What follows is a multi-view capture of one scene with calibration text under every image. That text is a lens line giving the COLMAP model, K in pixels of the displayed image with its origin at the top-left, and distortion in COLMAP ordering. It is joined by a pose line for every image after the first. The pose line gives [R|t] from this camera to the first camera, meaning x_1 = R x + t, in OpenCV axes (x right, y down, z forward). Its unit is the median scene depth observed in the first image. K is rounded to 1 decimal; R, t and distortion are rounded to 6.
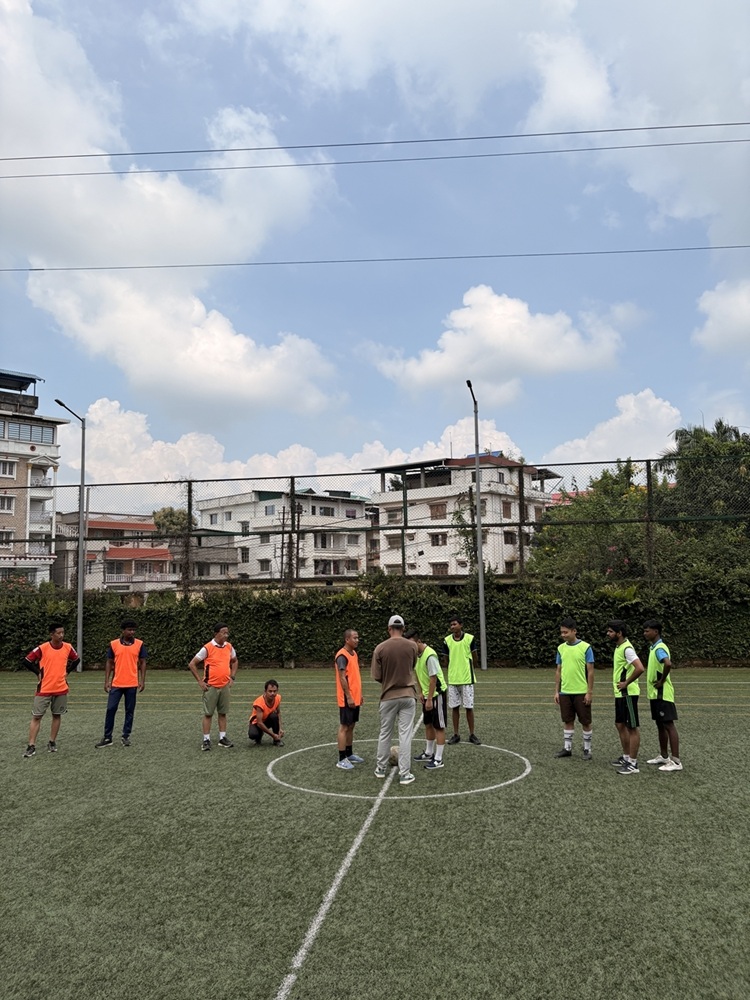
lens RADIAL K [[750.5, 0, 375.0], [0, 750.5, 500.0], [0, 0, 1]] dist [0.061664, -0.097517]
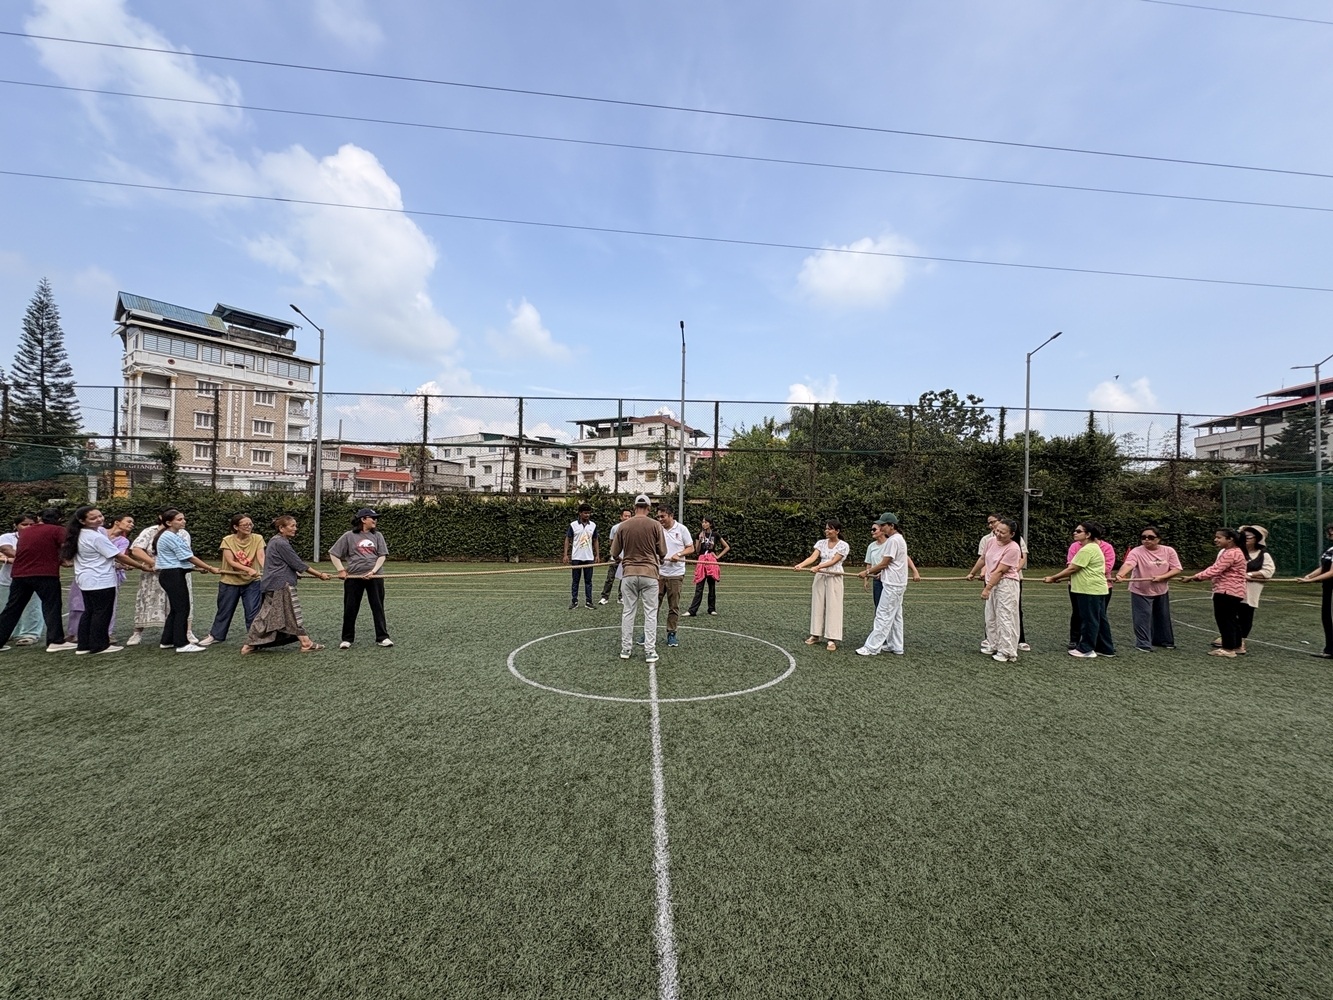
lens RADIAL K [[525.0, 0, 666.5], [0, 525.0, 500.0], [0, 0, 1]] dist [0.001018, -0.000107]
pose [[0.981970, 0.038809, 0.185008, -0.035773], [-0.054840, 0.995095, 0.082335, 0.046779], [-0.180905, -0.090996, 0.979282, 0.168743]]
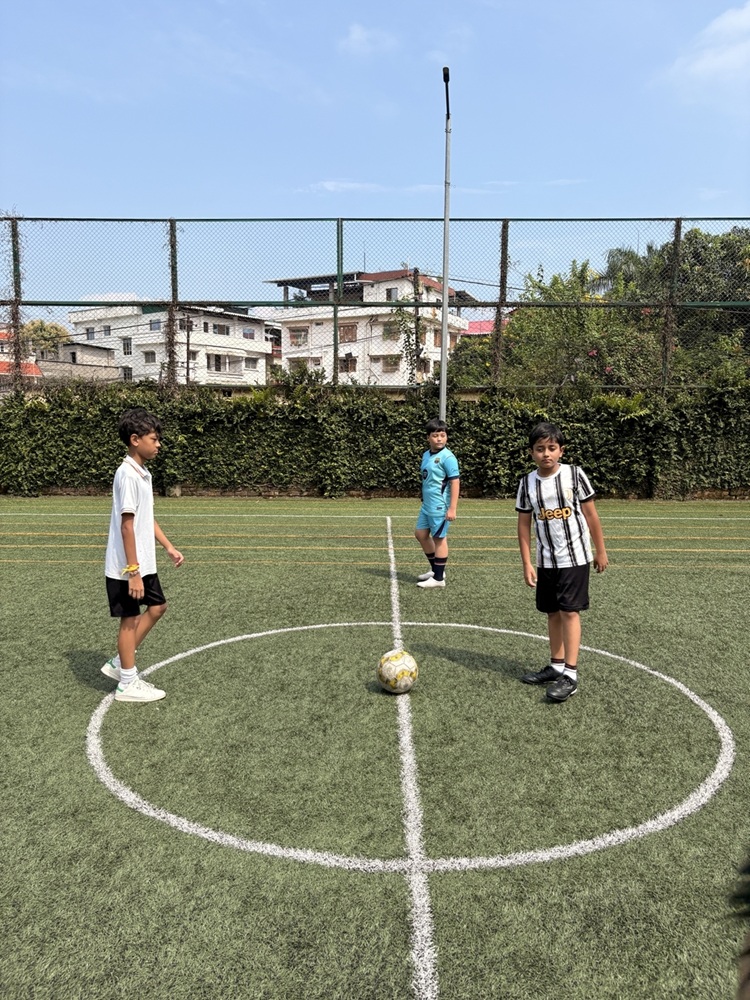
lens RADIAL K [[750.5, 0, 375.0], [0, 750.5, 500.0], [0, 0, 1]] dist [0.061664, -0.097517]
pose [[0.990385, 0.010036, 0.137972, -0.021475], [-0.039513, 0.976338, 0.212608, 0.064513], [-0.132573, -0.216016, 0.967348, 0.270383]]
